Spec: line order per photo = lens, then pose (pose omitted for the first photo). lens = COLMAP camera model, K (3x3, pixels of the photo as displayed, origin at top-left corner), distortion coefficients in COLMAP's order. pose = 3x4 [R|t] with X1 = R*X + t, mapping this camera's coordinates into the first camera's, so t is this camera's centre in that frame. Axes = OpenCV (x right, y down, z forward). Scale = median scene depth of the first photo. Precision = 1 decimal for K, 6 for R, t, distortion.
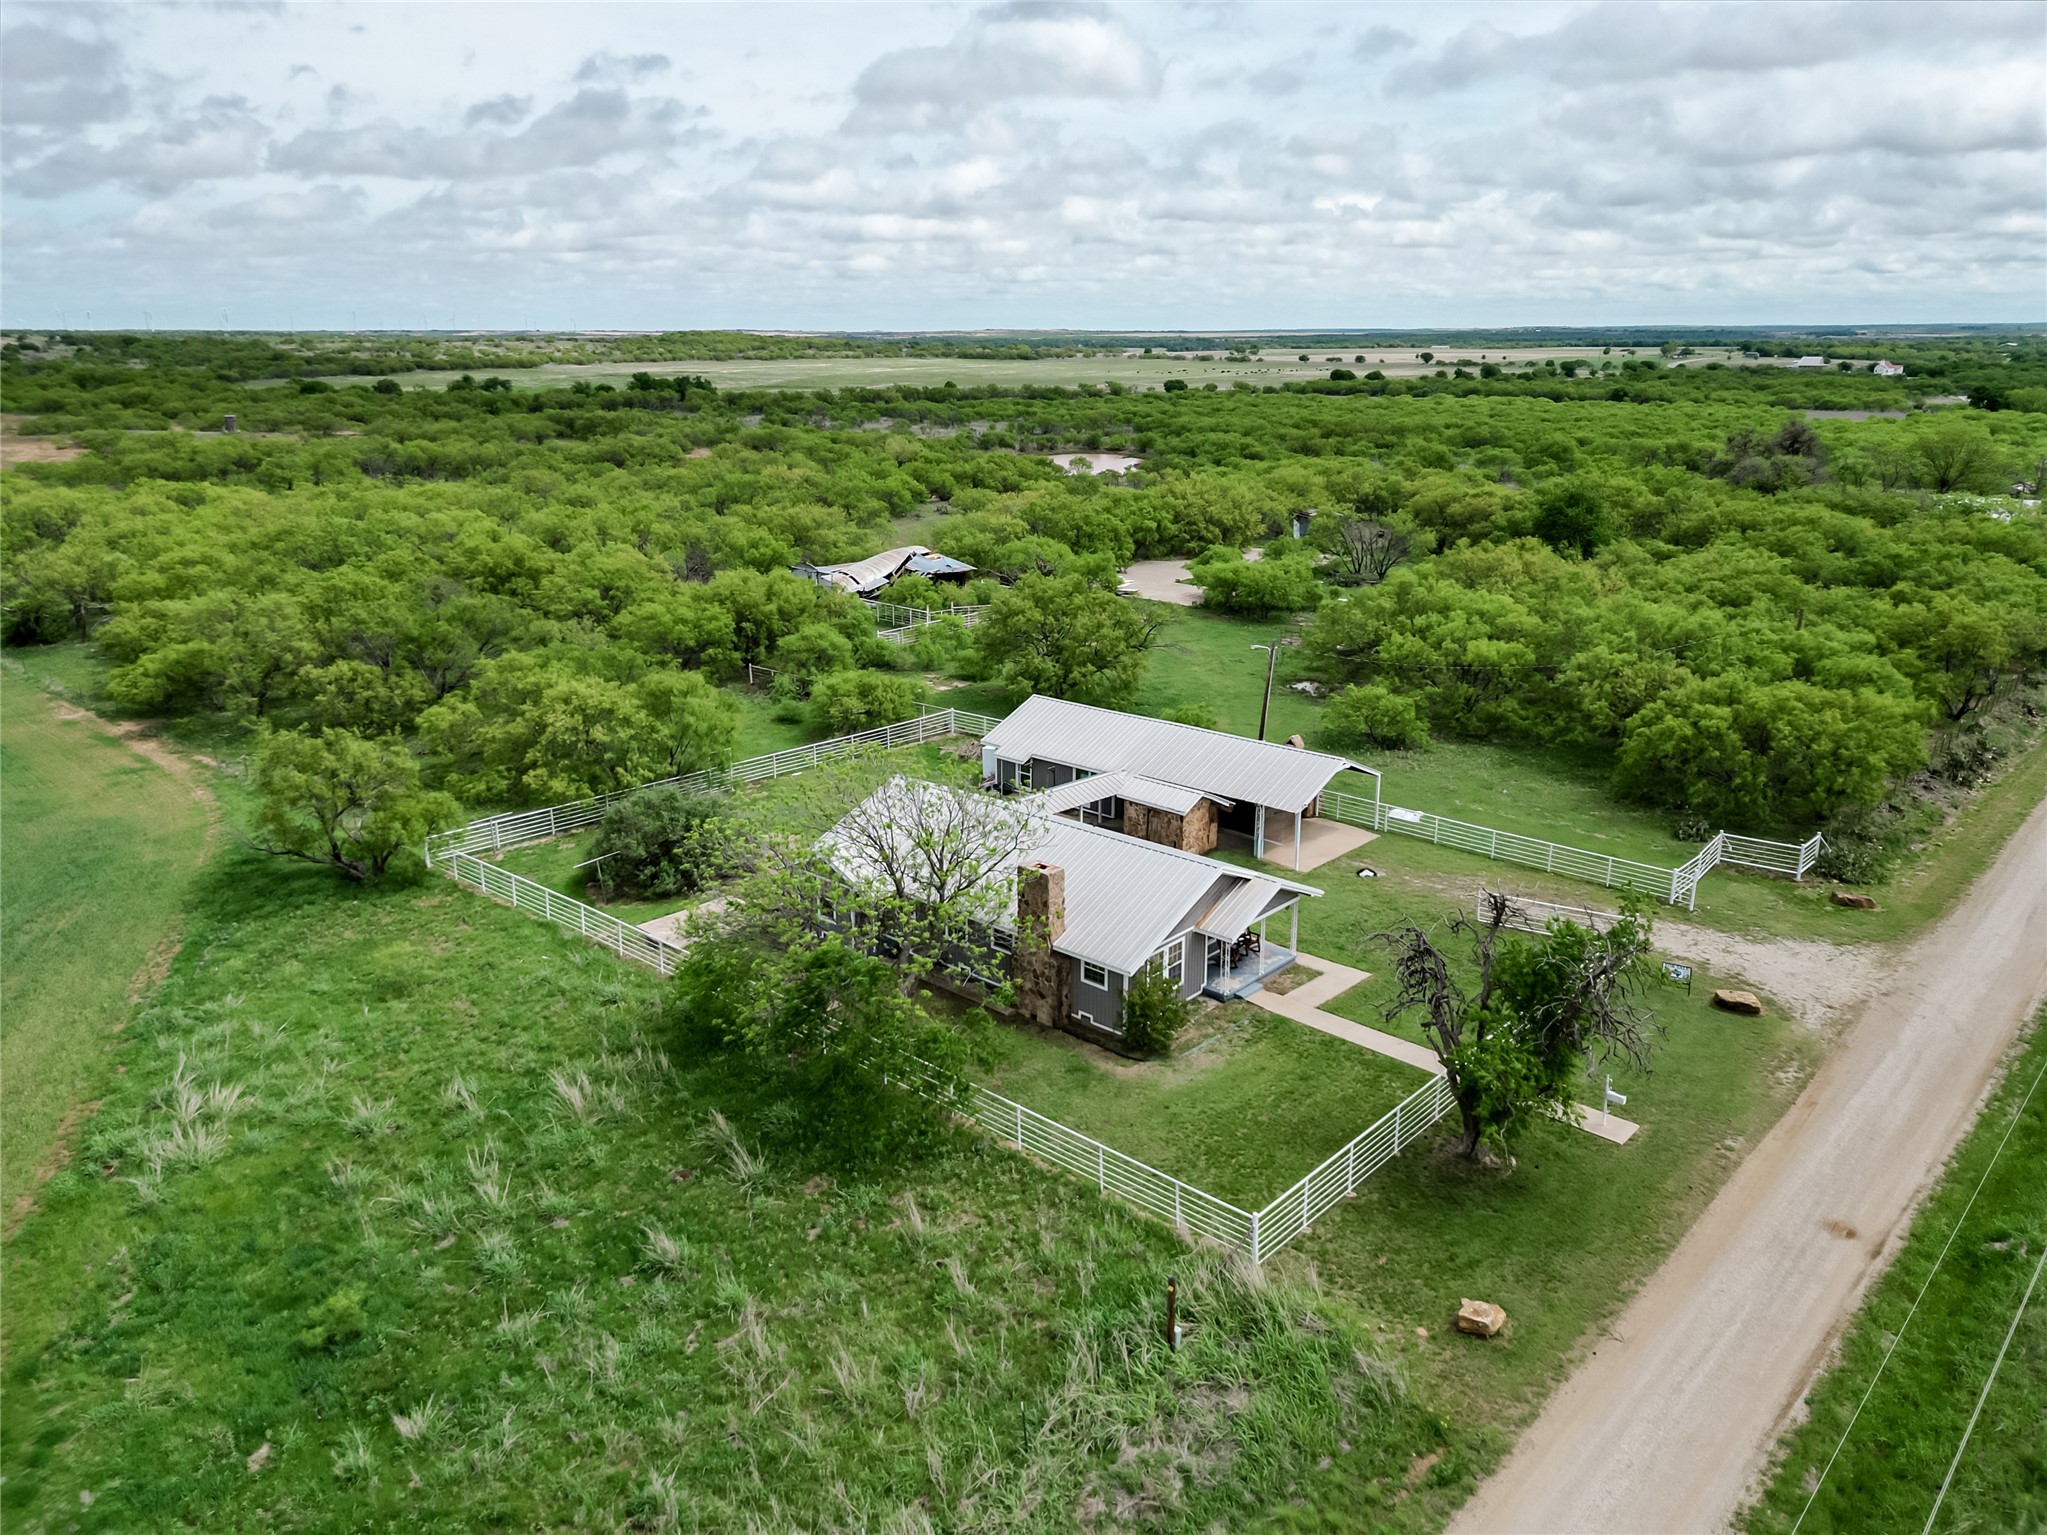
lens RADIAL K [[1434.9, 0, 1029.7], [0, 1434.9, 782.9], [0, 0, 1]] dist [0.054772, -0.050291]
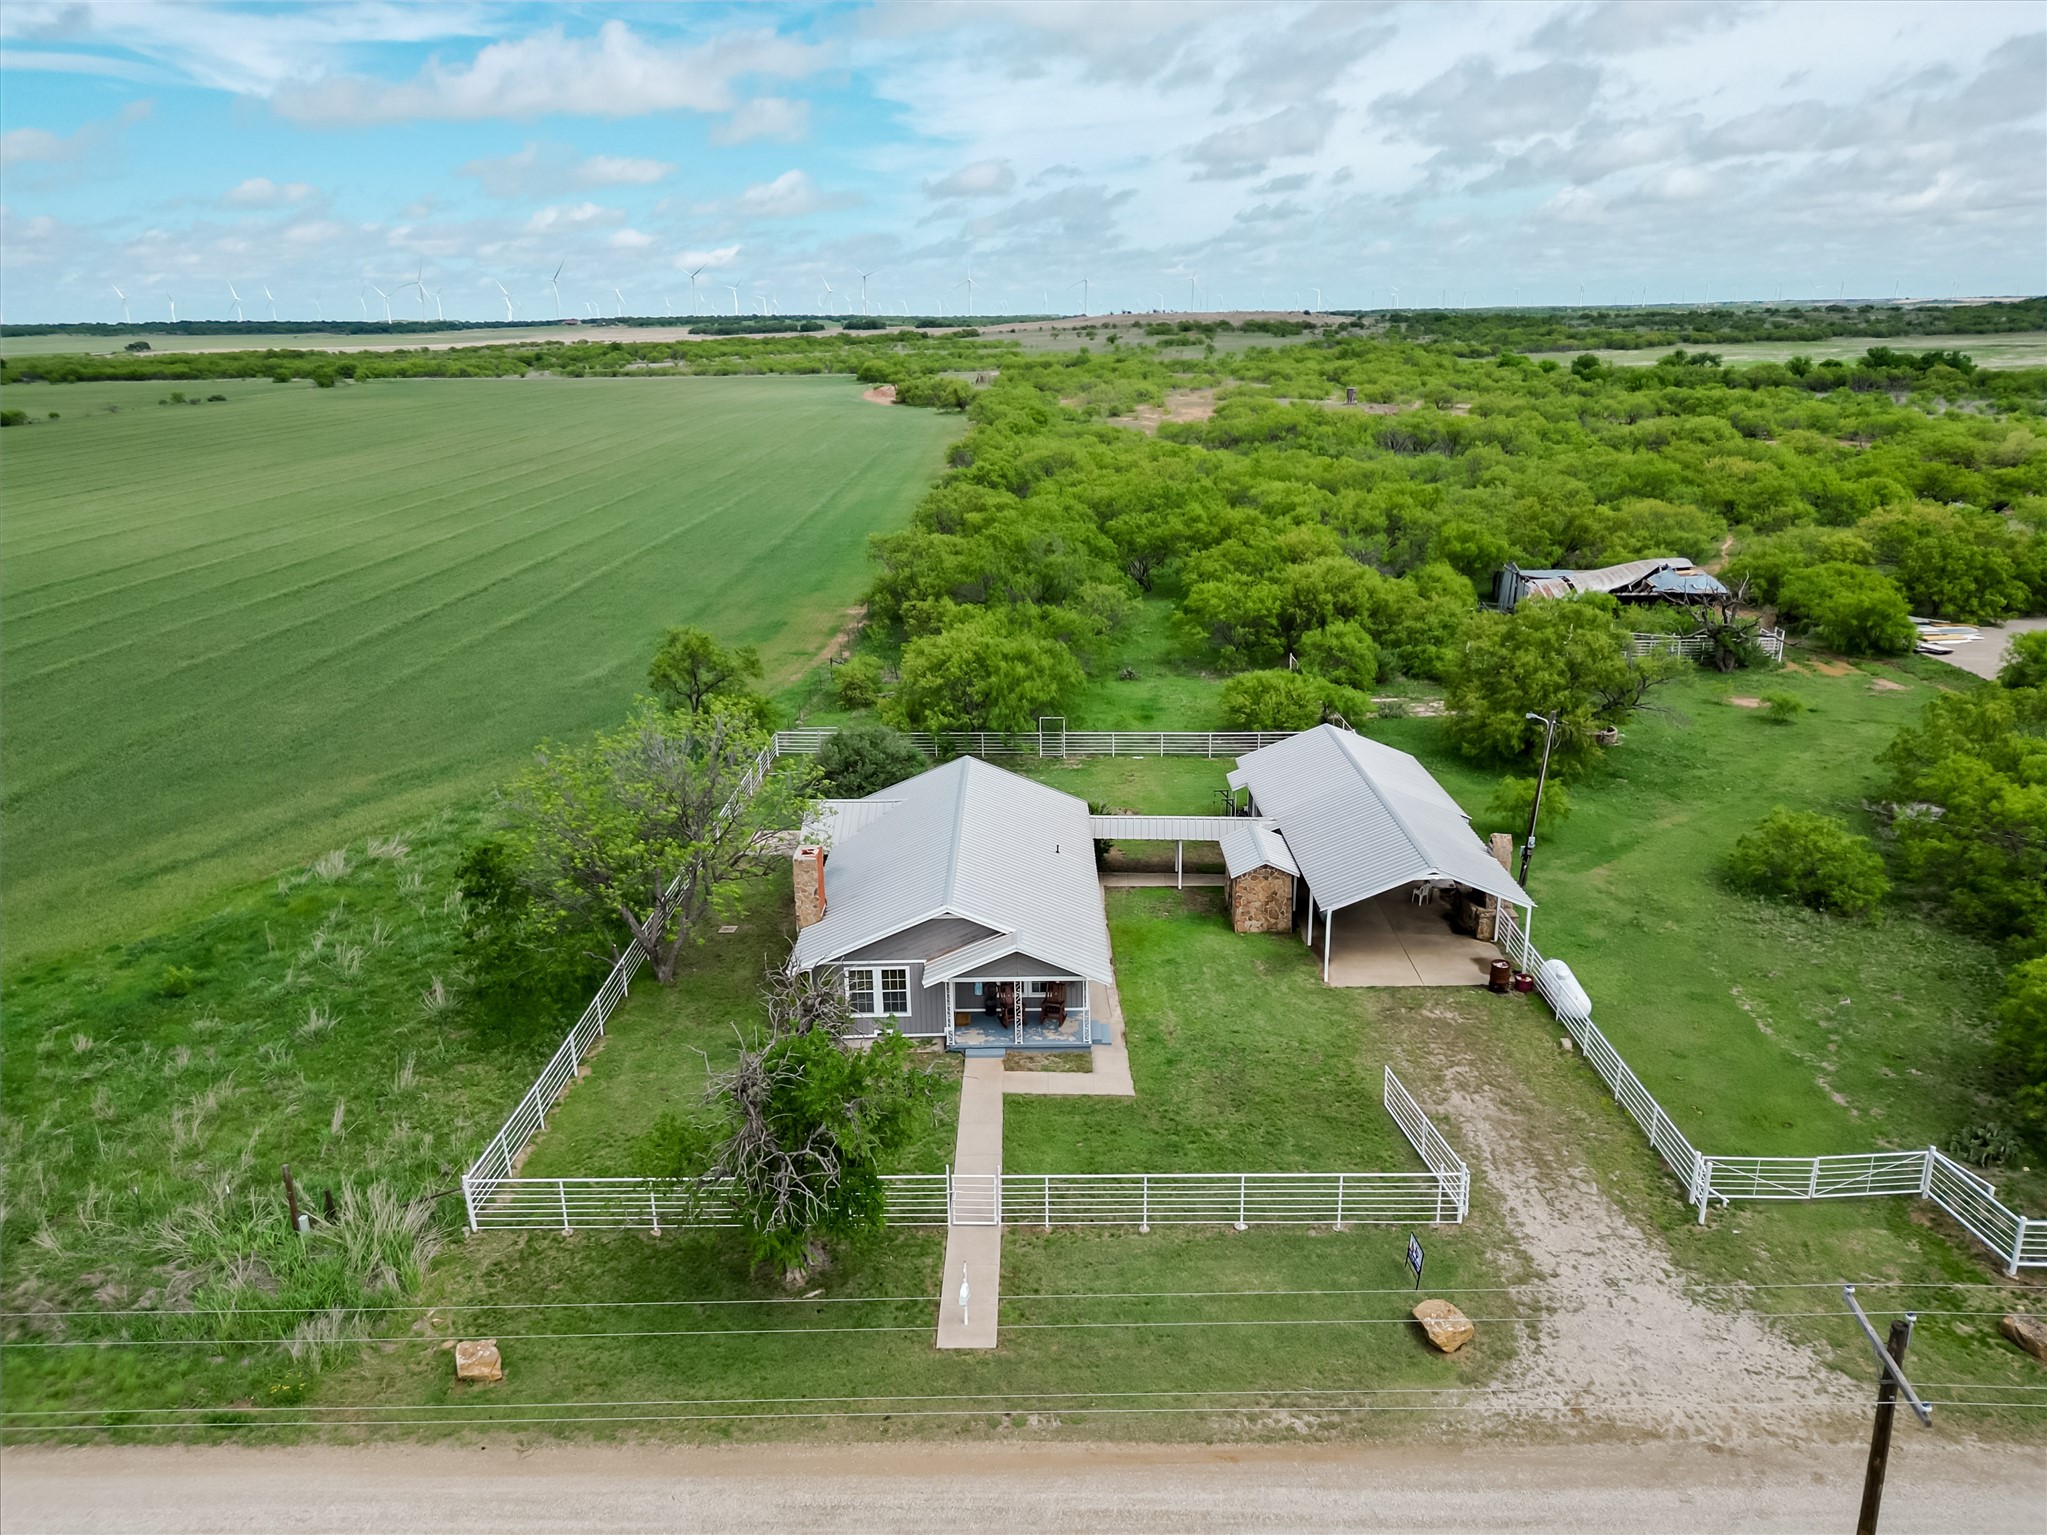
lens RADIAL K [[1434.9, 0, 1018.7], [0, 1434.9, 763.7], [0, 0, 1]] dist [0.054772, -0.050291]
pose [[0.666137, 0.213981, -0.714474, 0.786508], [-0.210625, 0.972939, 0.095015, -0.125031], [0.715471, 0.087193, 0.693180, 0.377807]]
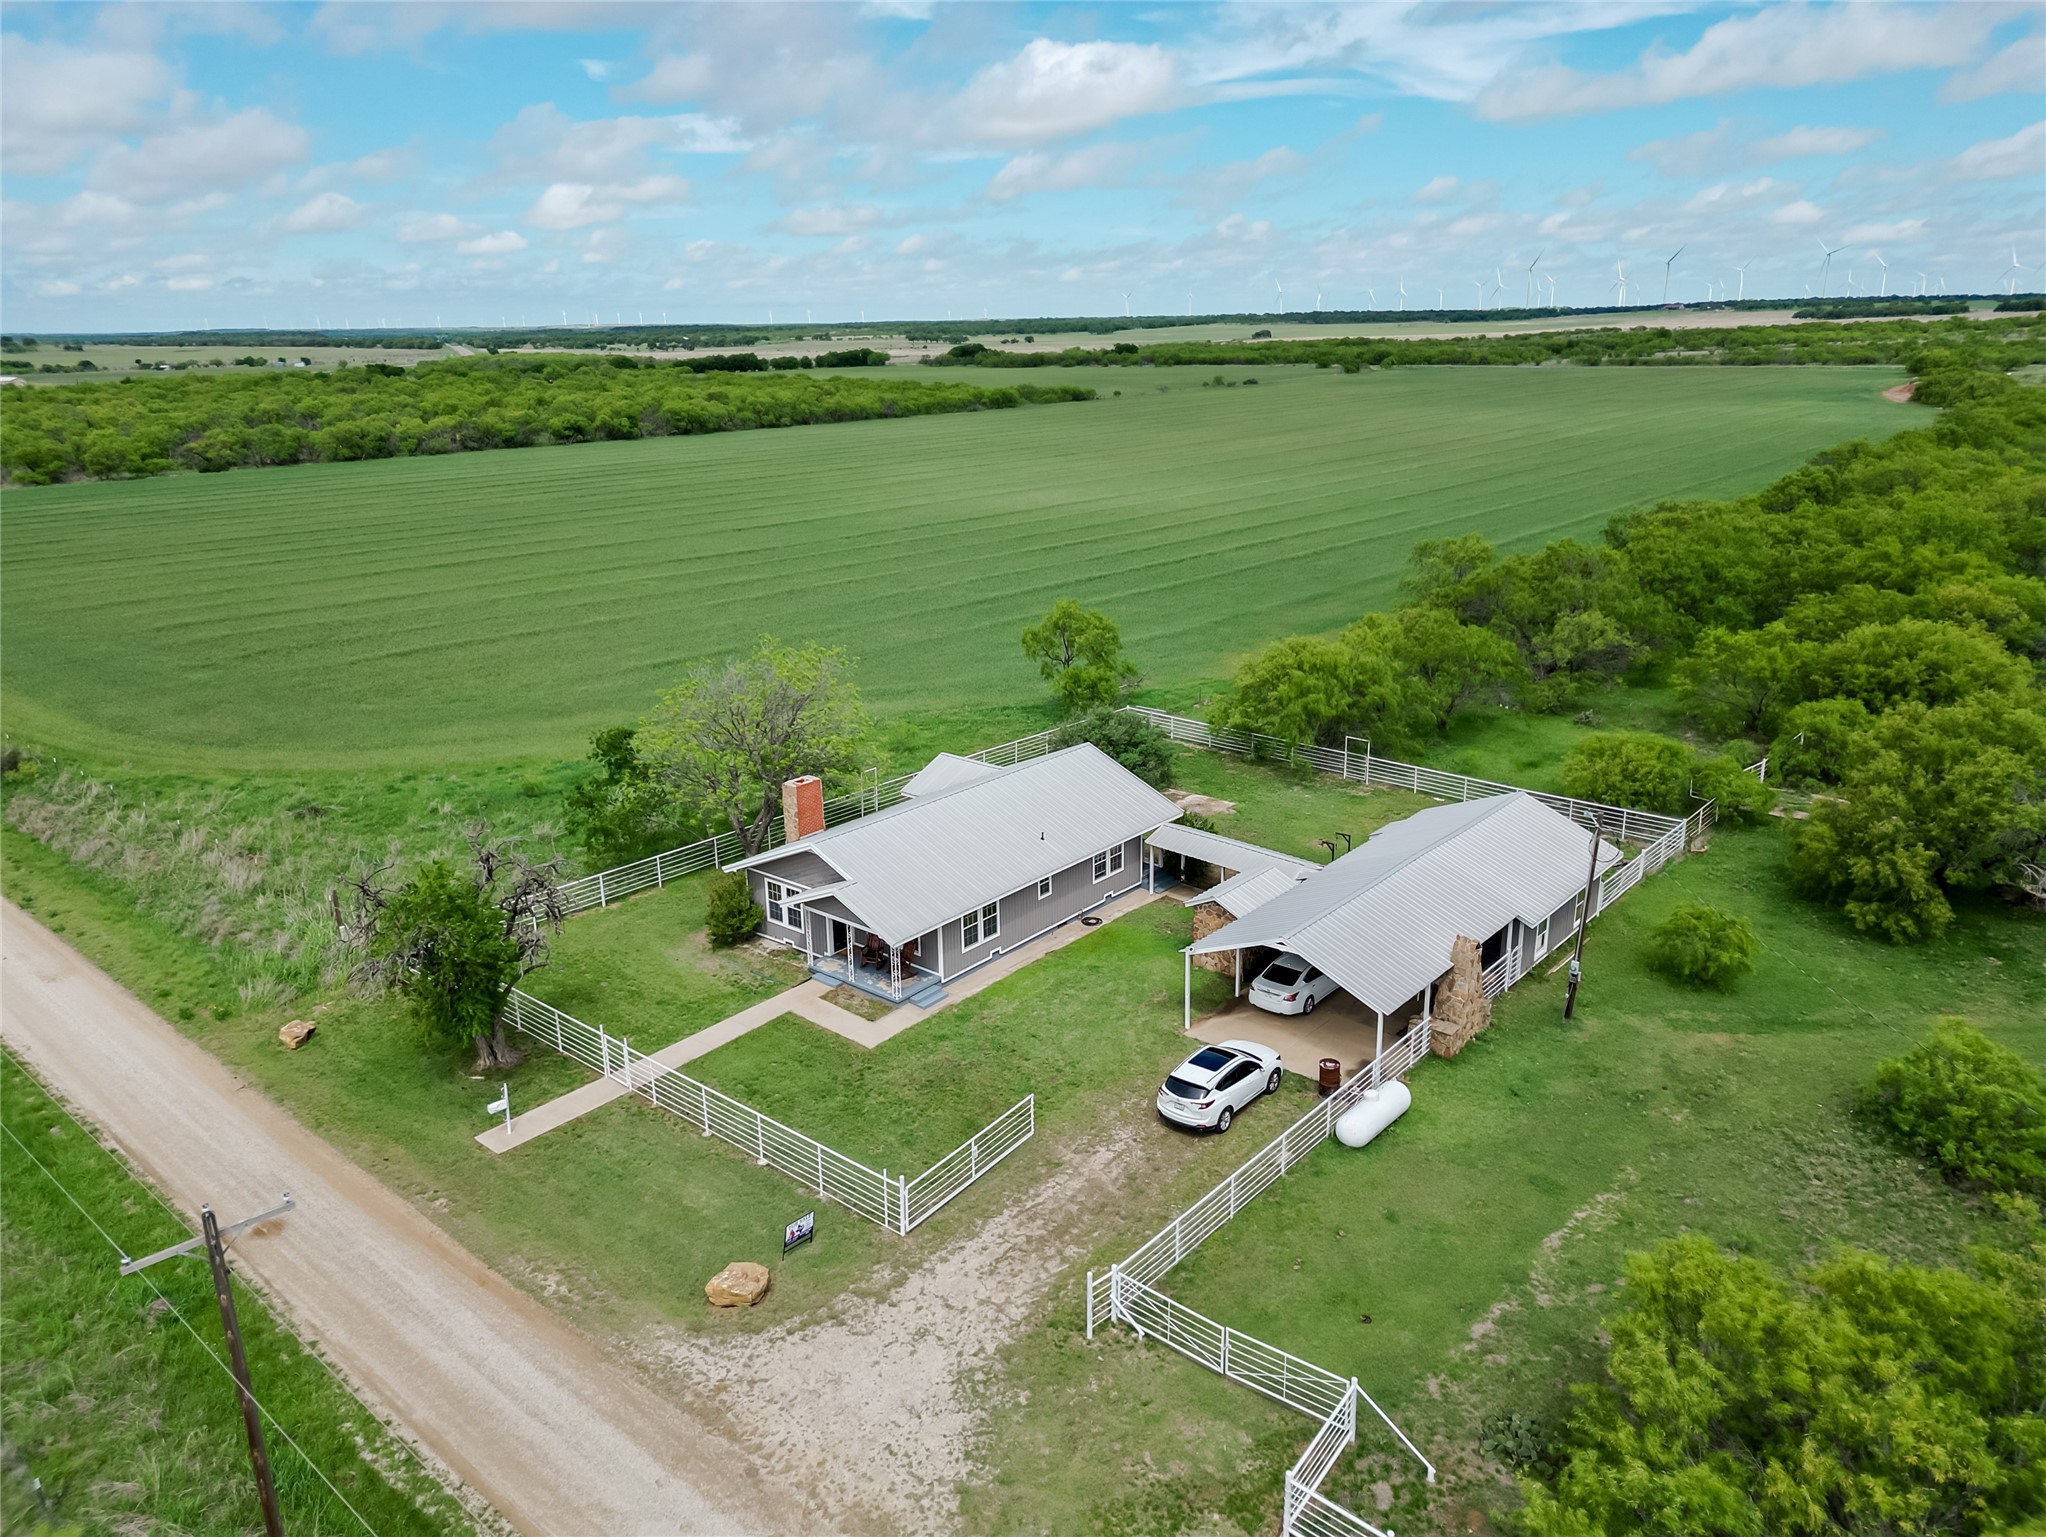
lens RADIAL K [[1434.2, 0, 1021.6], [0, 1434.2, 767.7], [0, 0, 1]] dist [0.054772, -0.050291]
pose [[0.025609, 0.297645, -0.954333, 1.102365], [-0.281947, 0.918041, 0.278760, -0.322528], [0.959088, 0.261933, 0.107431, 0.998241]]
